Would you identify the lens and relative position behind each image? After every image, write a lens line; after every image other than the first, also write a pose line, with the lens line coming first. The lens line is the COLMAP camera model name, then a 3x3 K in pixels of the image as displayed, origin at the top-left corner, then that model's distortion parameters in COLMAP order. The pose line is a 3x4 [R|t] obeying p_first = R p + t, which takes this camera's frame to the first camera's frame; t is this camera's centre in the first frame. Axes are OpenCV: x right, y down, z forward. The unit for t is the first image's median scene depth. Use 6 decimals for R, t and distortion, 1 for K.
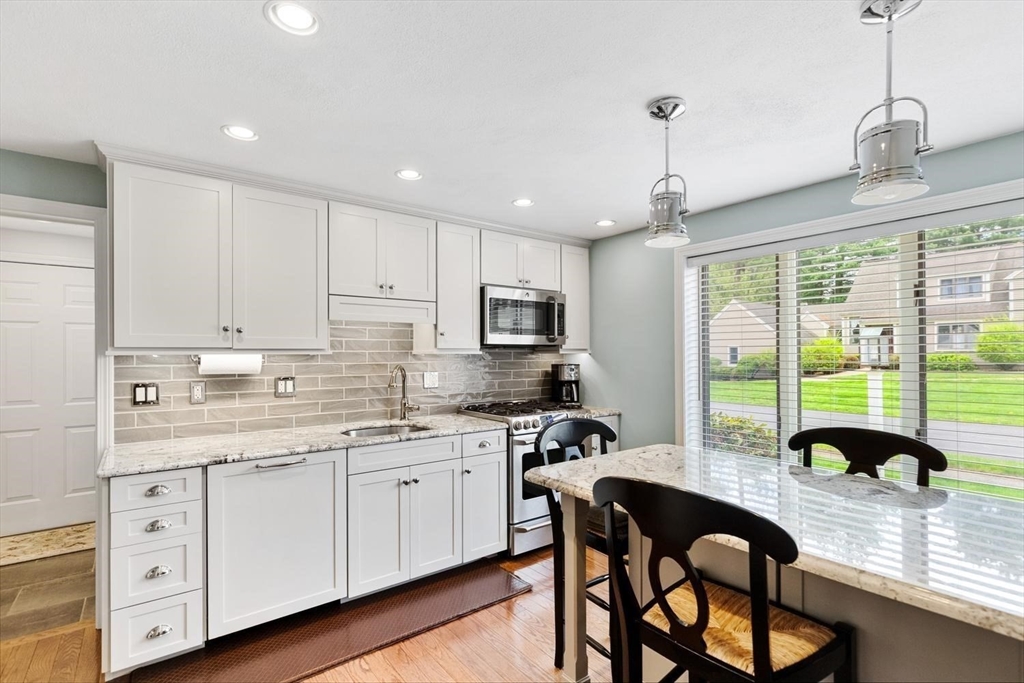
lens RADIAL K [[485.6, 0, 512.5], [0, 485.6, 349.1], [0, 0, 1]] dist [0.000625, -0.000320]
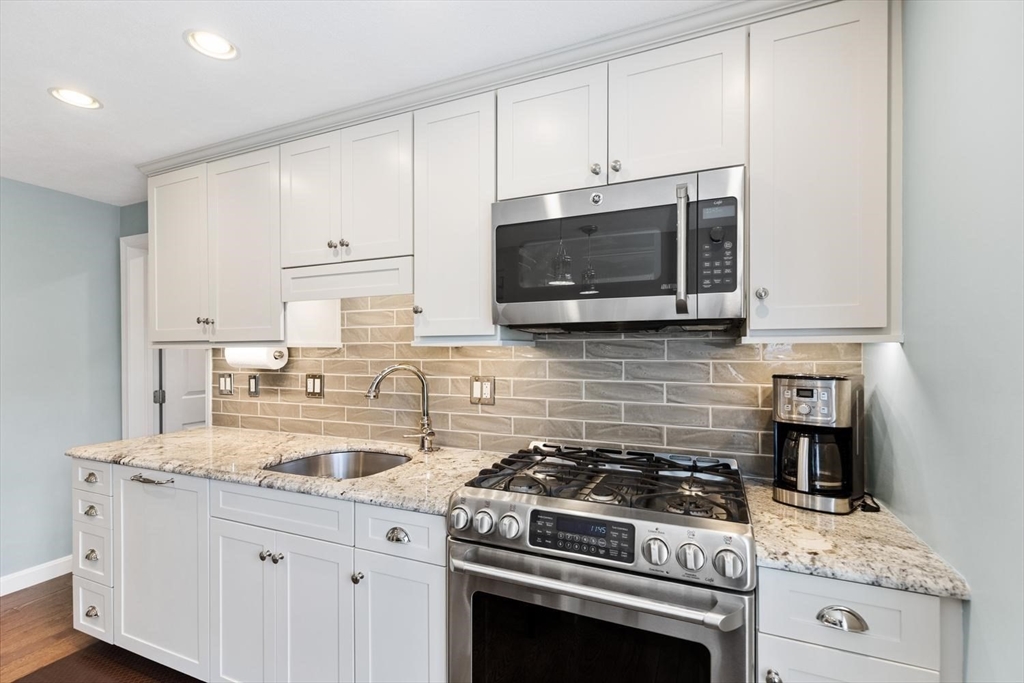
lens RADIAL K [[459.8, 0, 513.2], [0, 459.8, 352.1], [0, 0, 1]] dist [0.013578, -0.006373]
pose [[0.486755, 0.005809, -0.873519, 0.381112], [0.009955, 0.999876, 0.012197, 0.011834], [0.873482, -0.014633, 0.486637, 0.859171]]
